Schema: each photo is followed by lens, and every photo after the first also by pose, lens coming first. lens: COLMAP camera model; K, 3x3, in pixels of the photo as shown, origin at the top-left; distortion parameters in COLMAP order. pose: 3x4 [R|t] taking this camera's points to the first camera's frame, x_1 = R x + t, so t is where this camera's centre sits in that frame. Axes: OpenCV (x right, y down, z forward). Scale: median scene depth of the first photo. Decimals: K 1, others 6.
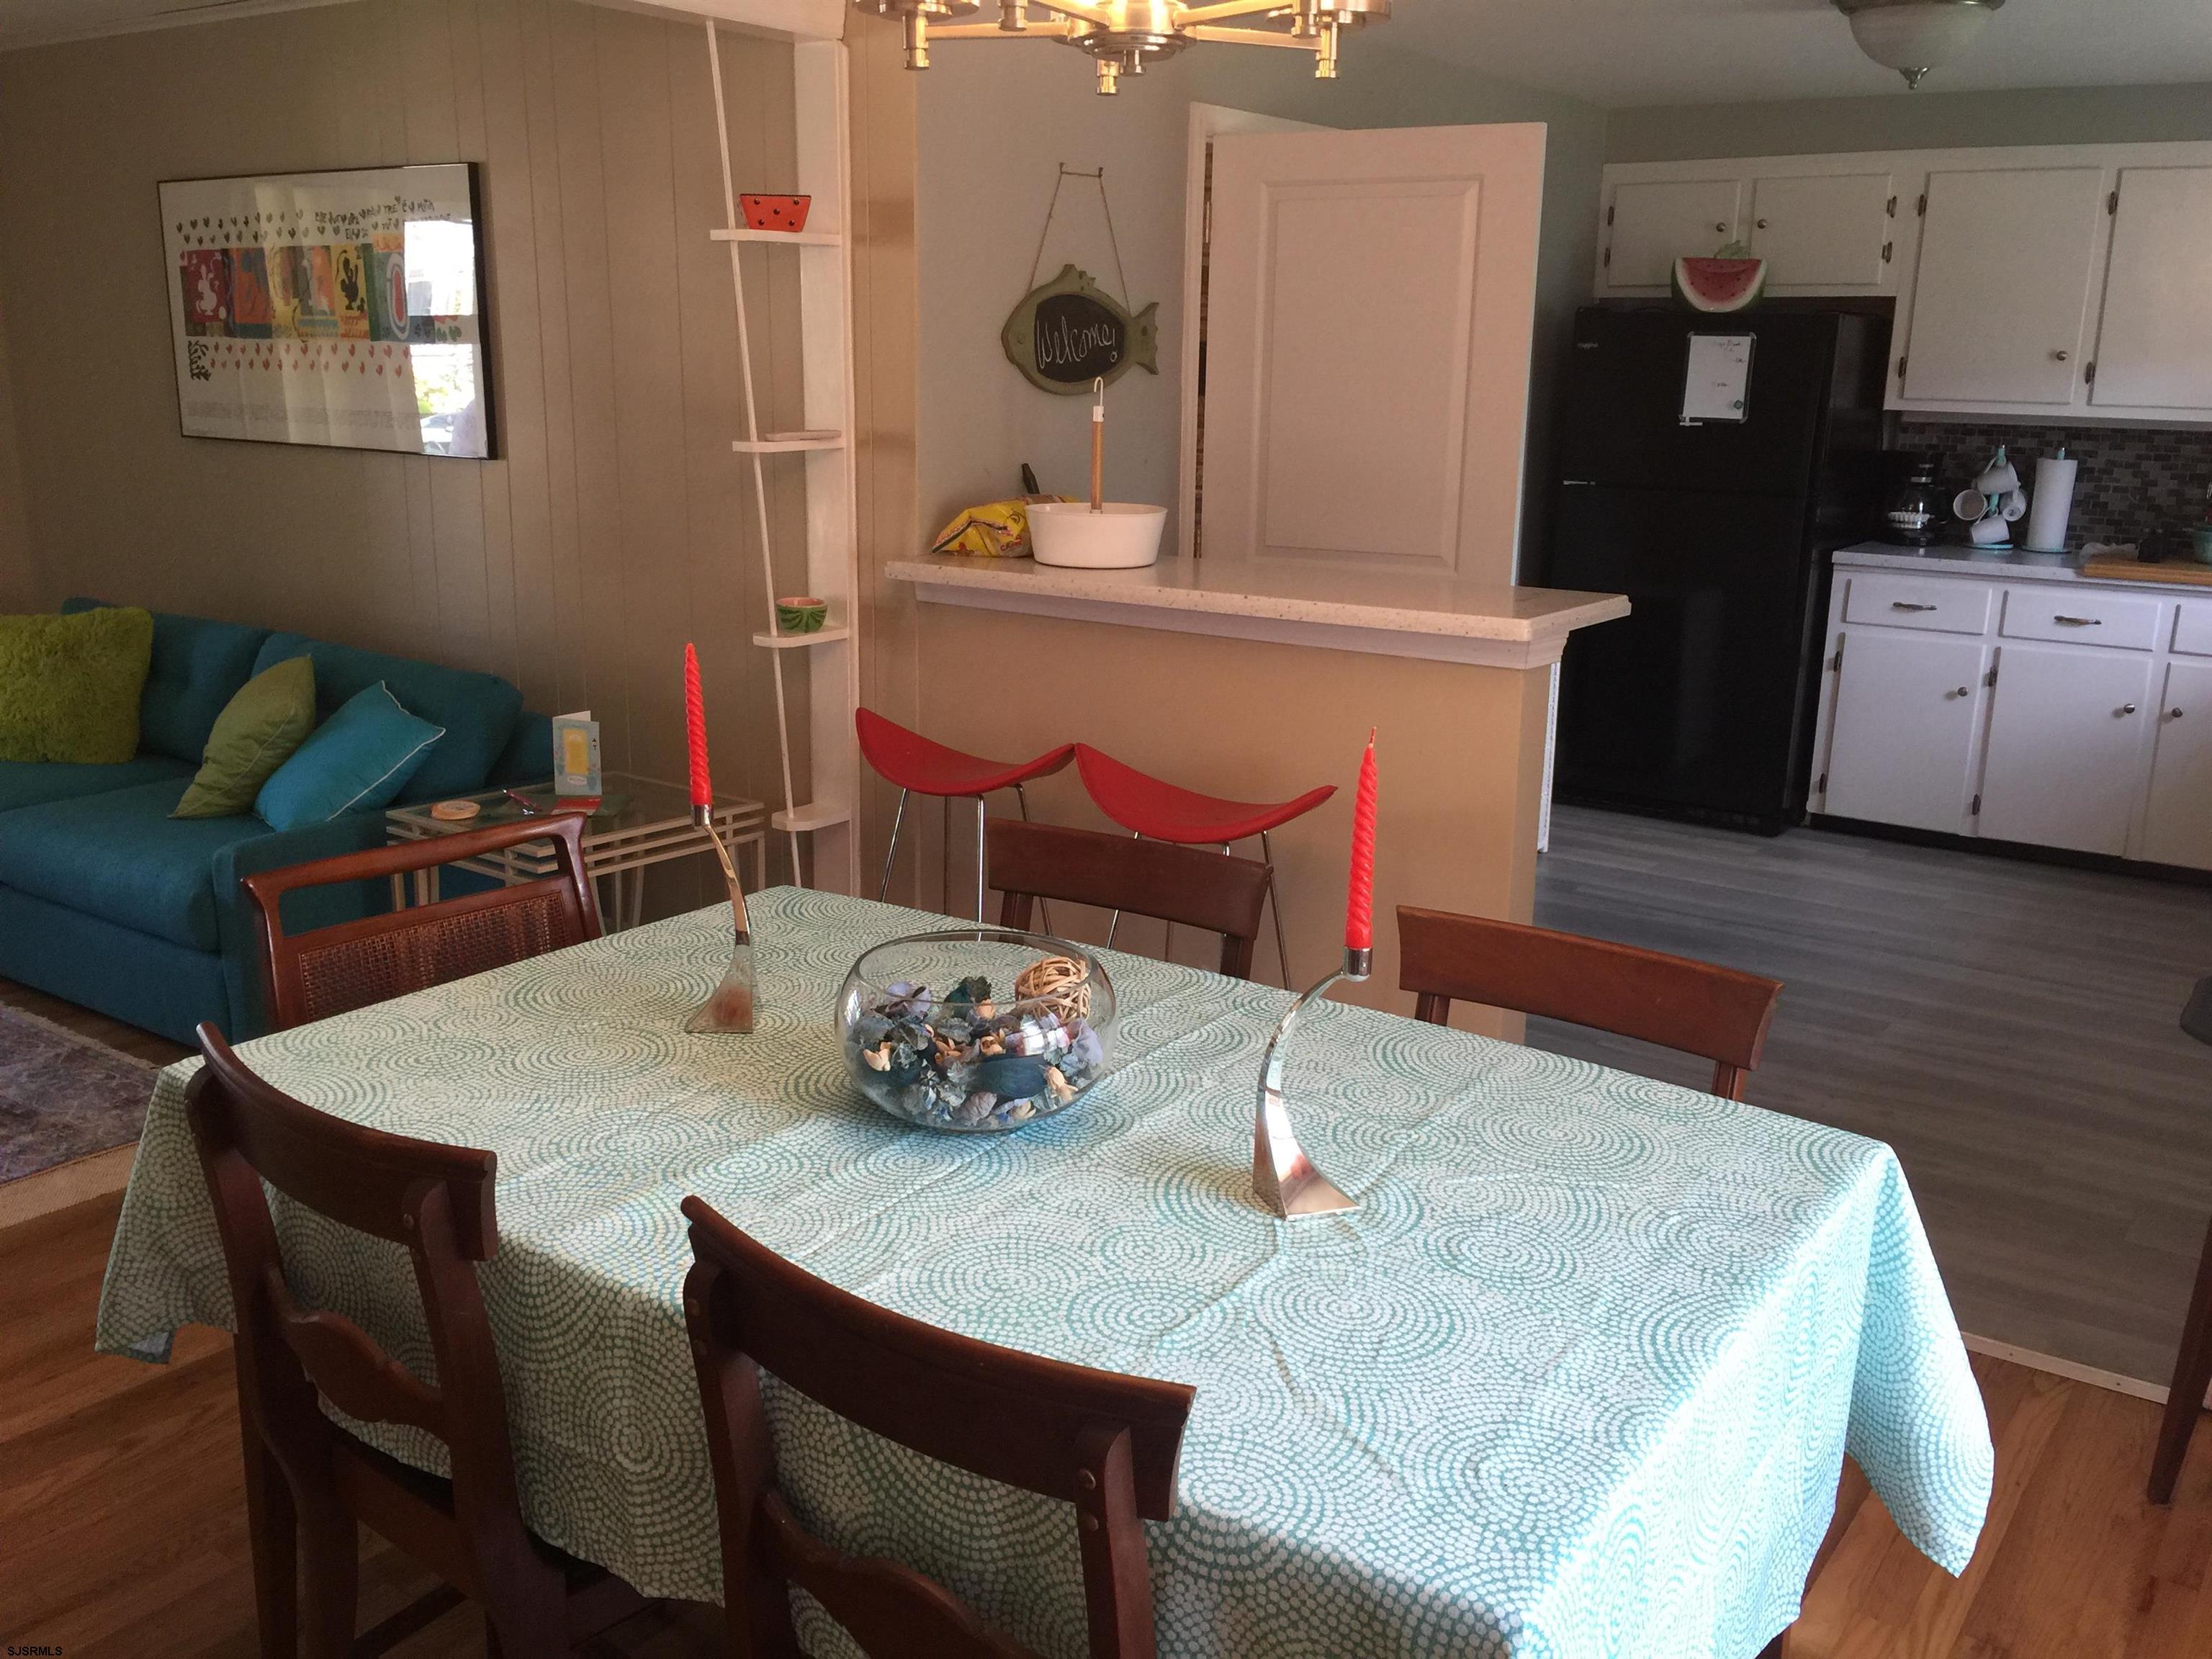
lens RADIAL K [[1888.7, 0, 1100.9], [0, 1888.7, 805.6], [0, 0, 1]] dist [0.074224, -0.098351]
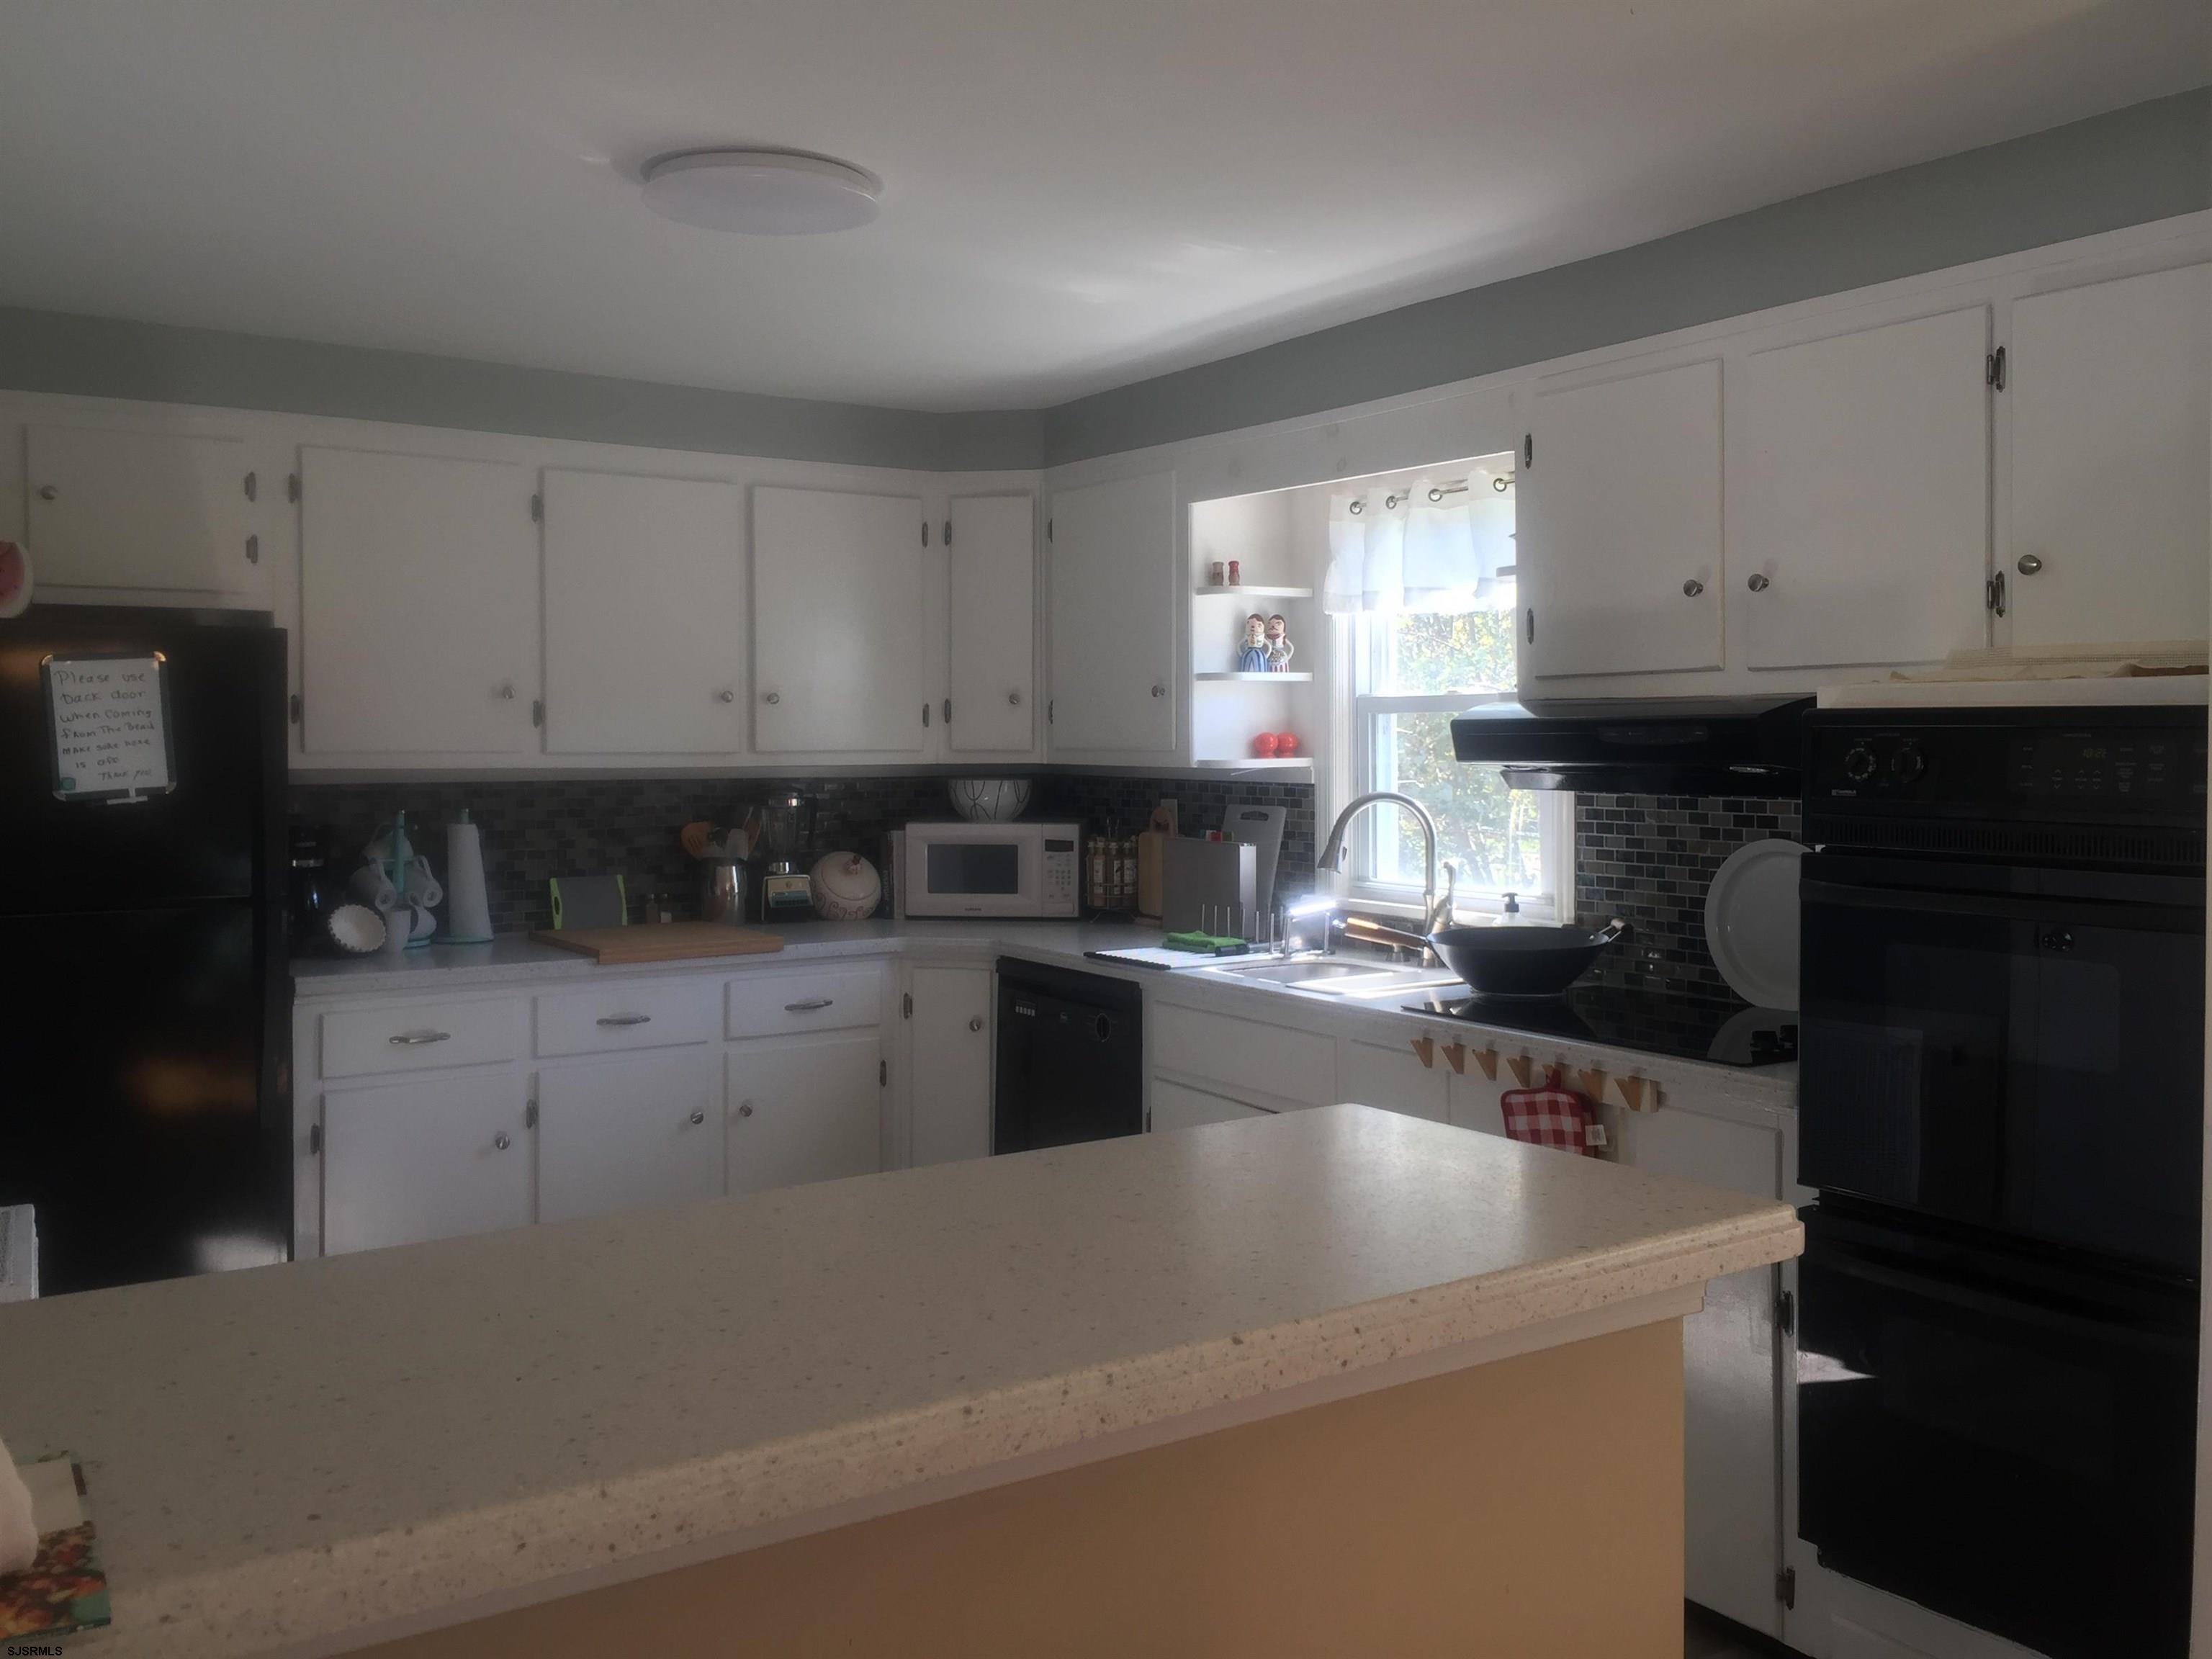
lens RADIAL K [[1921.1, 0, 1115.6], [0, 1921.1, 794.6], [0, 0, 1]] dist [0.042590, -0.007466]
pose [[0.348584, -0.050129, 0.935936, -0.165107], [0.224251, 0.974027, -0.031352, -0.125337], [-0.910055, 0.220814, 0.350772, 0.556532]]
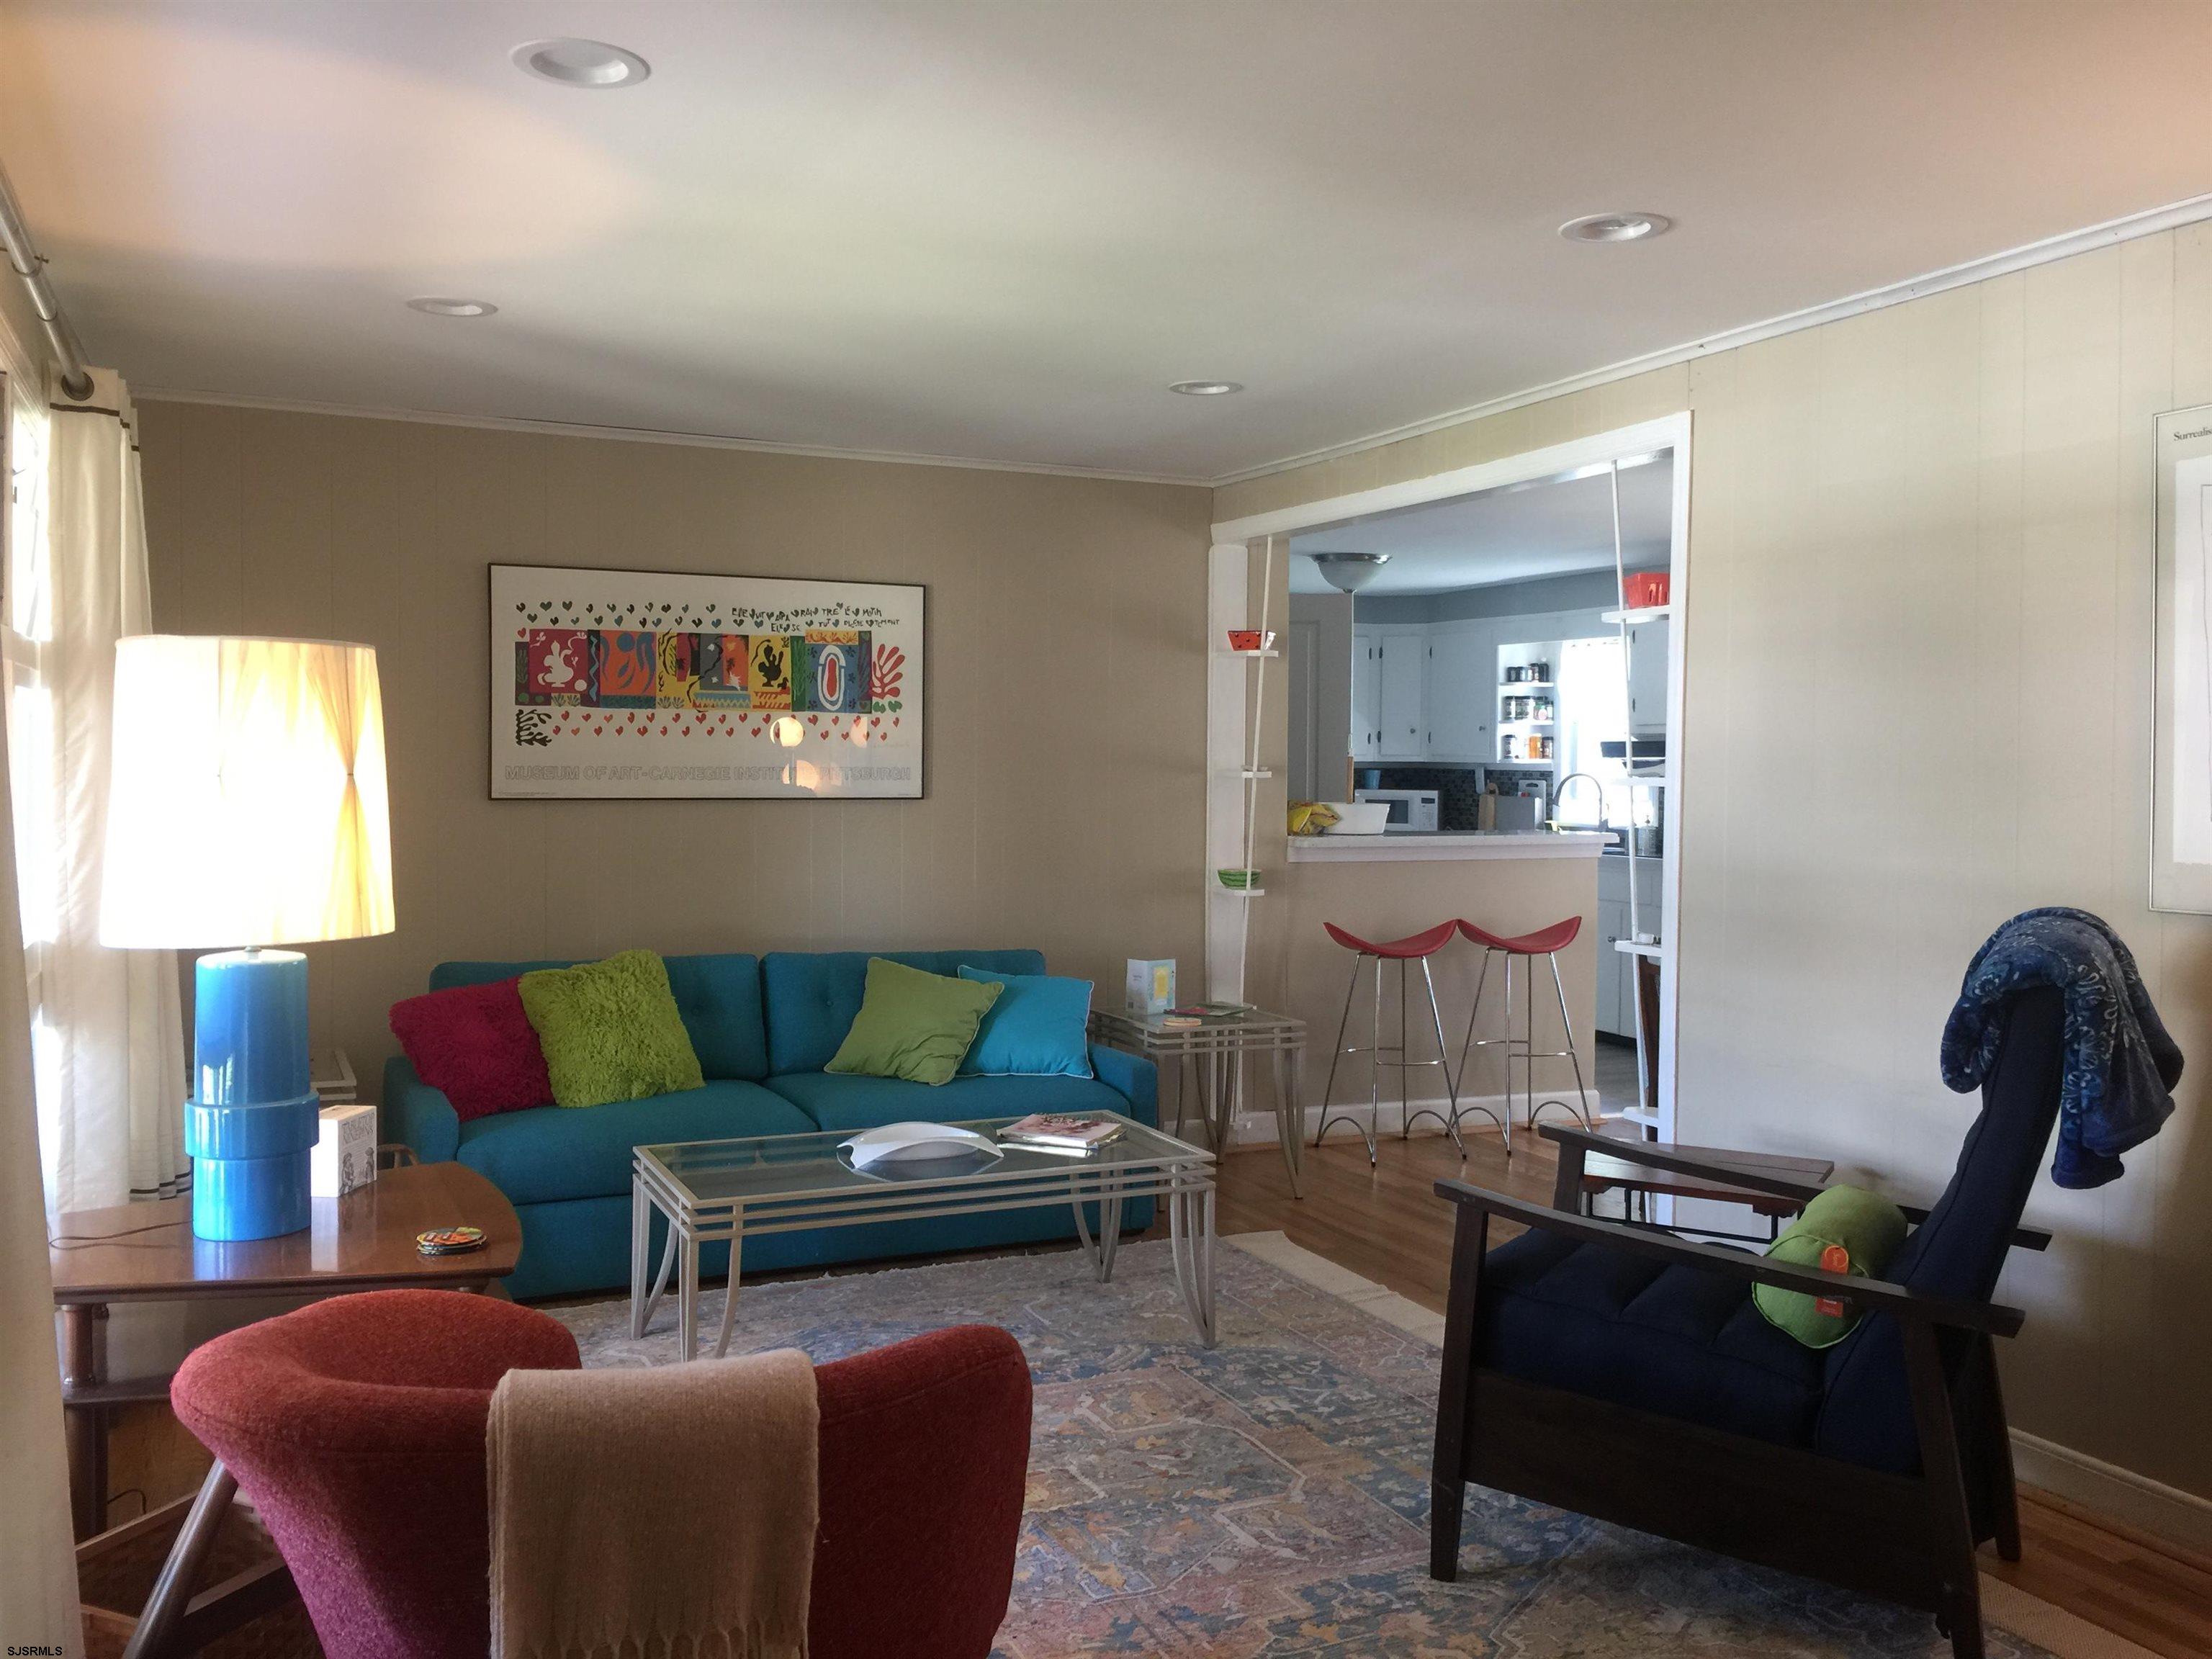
lens RADIAL K [[1899.2, 0, 1092.9], [0, 1899.2, 803.2], [0, 0, 1]] dist [0.069373, -0.100913]
pose [[0.501568, -0.033489, 0.864470, -1.228306], [0.198643, 0.977010, -0.077404, -0.047189], [-0.842004, 0.210545, 0.496690, 0.217620]]
